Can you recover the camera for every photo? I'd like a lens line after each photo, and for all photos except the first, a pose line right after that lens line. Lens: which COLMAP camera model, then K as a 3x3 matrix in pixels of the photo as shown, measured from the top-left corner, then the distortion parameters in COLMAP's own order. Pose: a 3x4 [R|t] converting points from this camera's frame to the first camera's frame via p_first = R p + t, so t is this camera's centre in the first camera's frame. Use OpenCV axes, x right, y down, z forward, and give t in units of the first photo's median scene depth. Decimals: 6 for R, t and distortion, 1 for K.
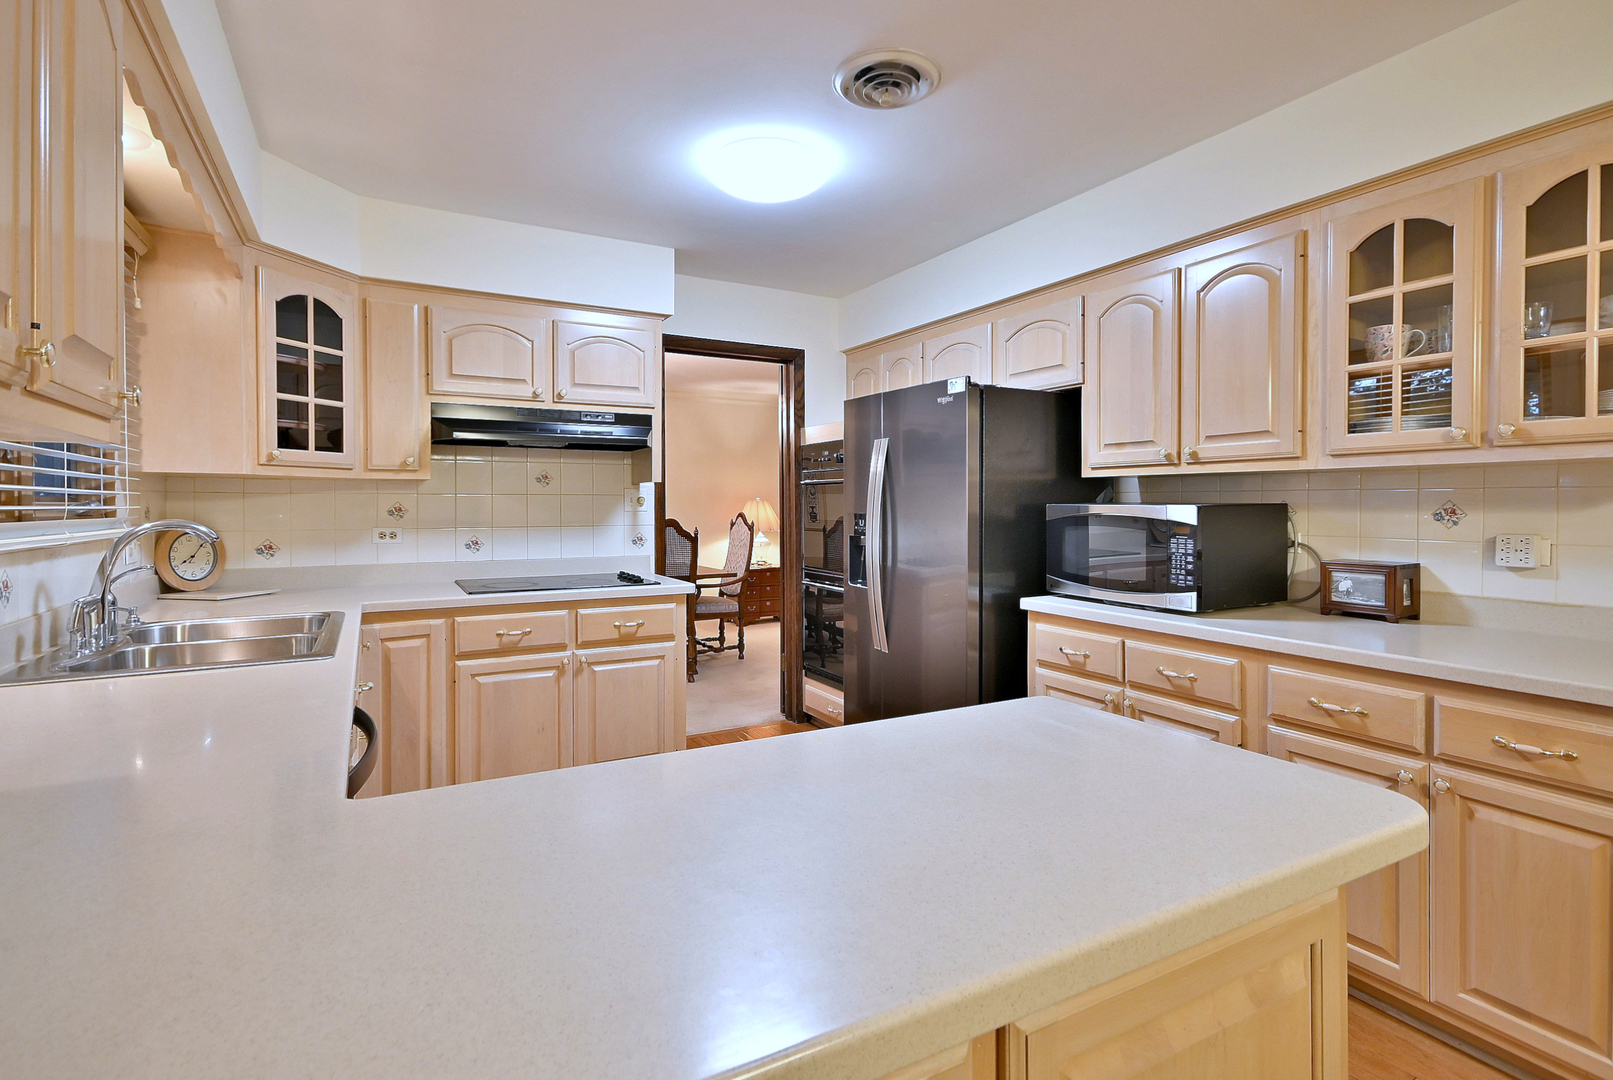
lens RADIAL K [[774.6, 0, 799.9], [0, 774.6, 507.9], [0, 0, 1]] dist [0.000431, 0.002011]
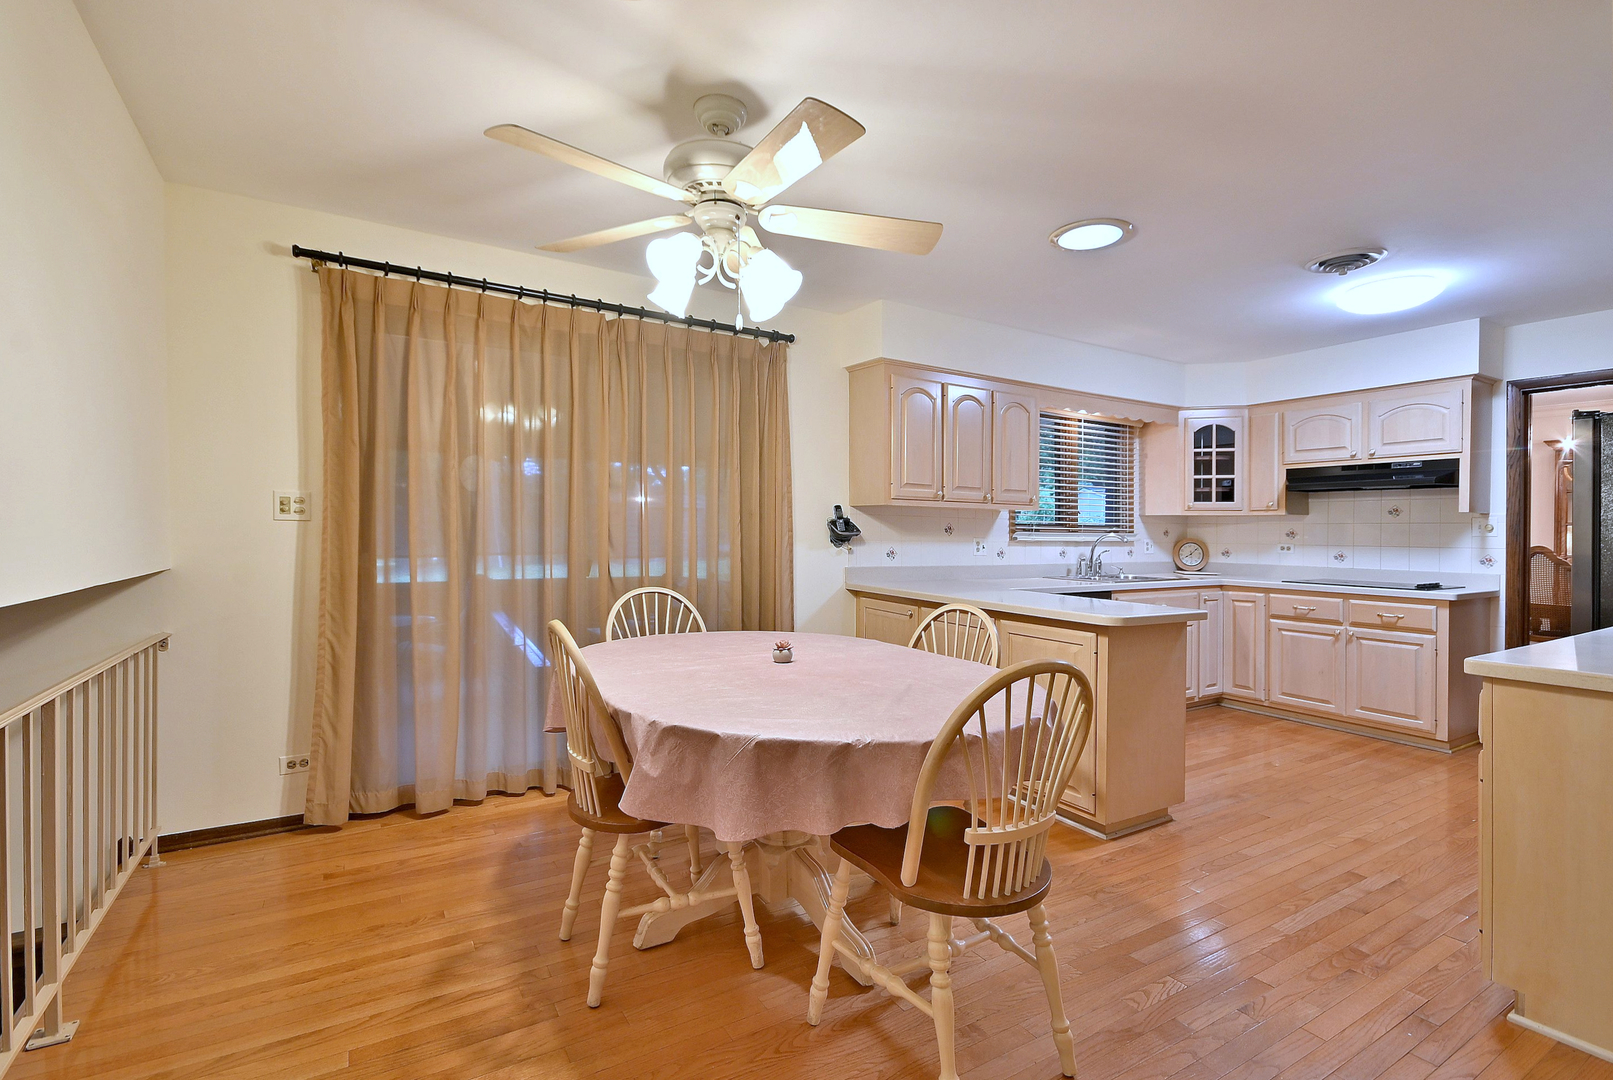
lens RADIAL K [[725.4, 0, 802.0], [0, 725.4, 526.7], [0, 0, 1]] dist [0.010552, -0.000015]
pose [[0.031407, -0.004894, -0.999495, 1.133515], [-0.013885, 0.999889, -0.005332, 0.012893], [0.999410, 0.014046, 0.031336, -0.104853]]
